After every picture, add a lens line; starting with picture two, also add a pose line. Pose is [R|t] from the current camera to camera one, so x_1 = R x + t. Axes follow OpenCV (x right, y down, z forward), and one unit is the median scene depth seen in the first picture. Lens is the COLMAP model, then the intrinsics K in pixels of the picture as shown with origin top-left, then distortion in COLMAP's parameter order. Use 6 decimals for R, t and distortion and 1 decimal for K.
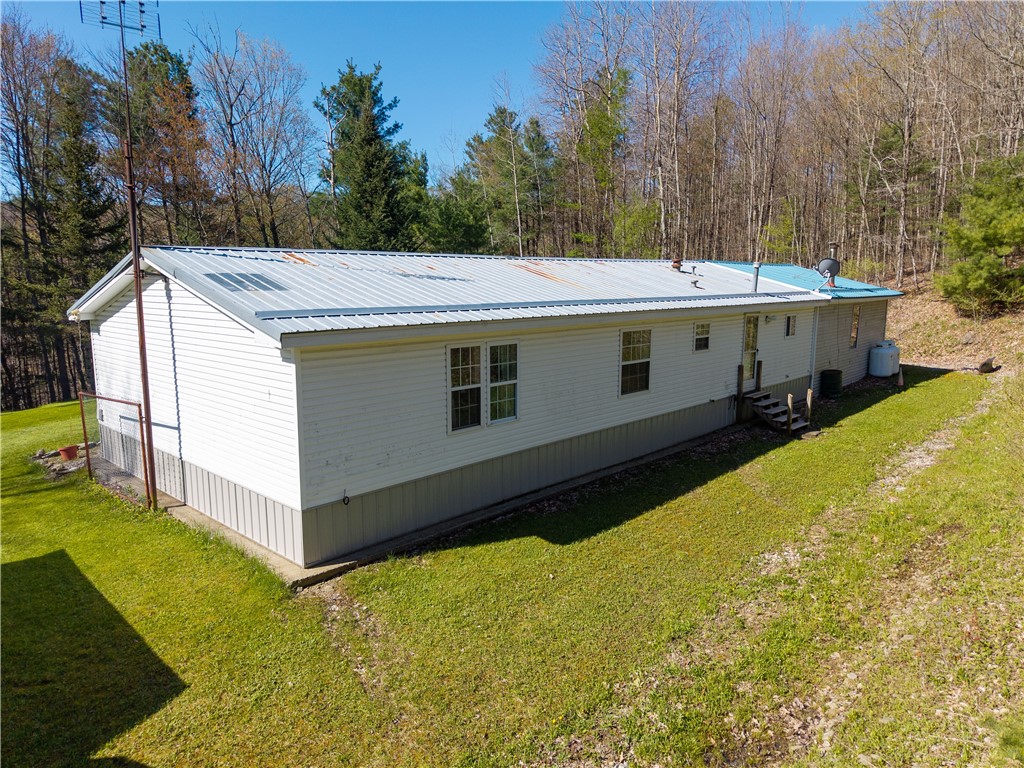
lens RADIAL K [[696.7, 0, 508.7], [0, 696.7, 370.0], [0, 0, 1]] dist [0.047869, -0.073099]
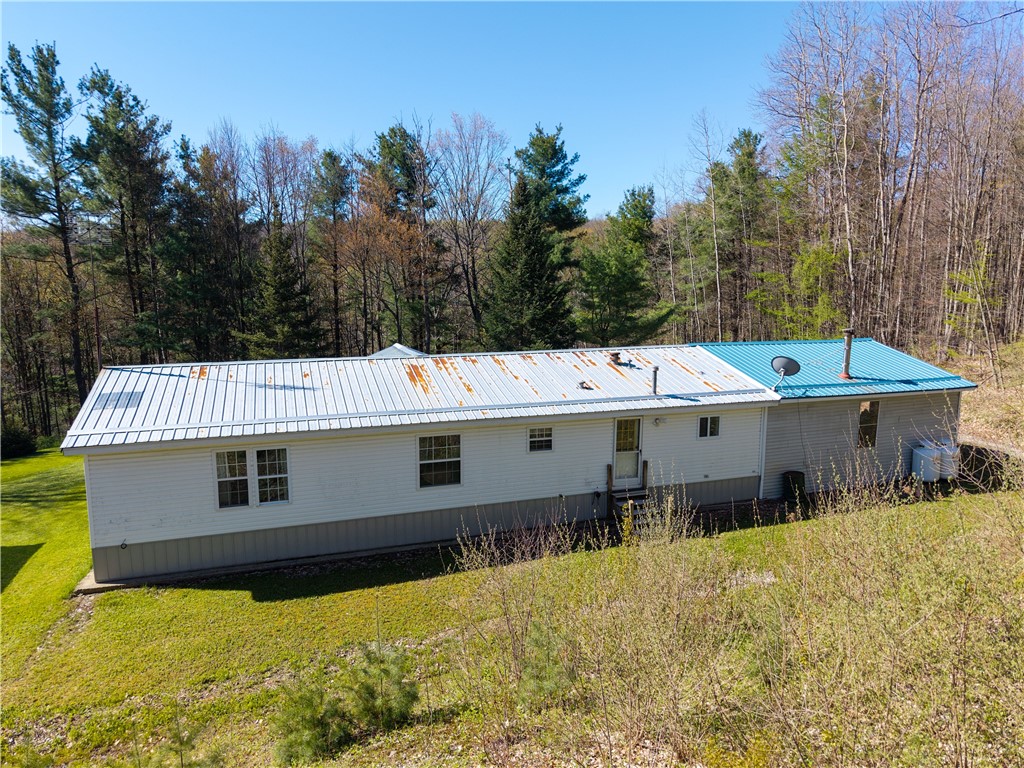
lens RADIAL K [[696.7, 0, 508.7], [0, 696.7, 370.0], [0, 0, 1]] dist [0.047869, -0.073099]
pose [[0.885453, 0.060597, -0.460762, 0.857208], [-0.061180, 0.998033, 0.013686, -0.198411], [0.460685, 0.016071, 0.887418, -0.020579]]
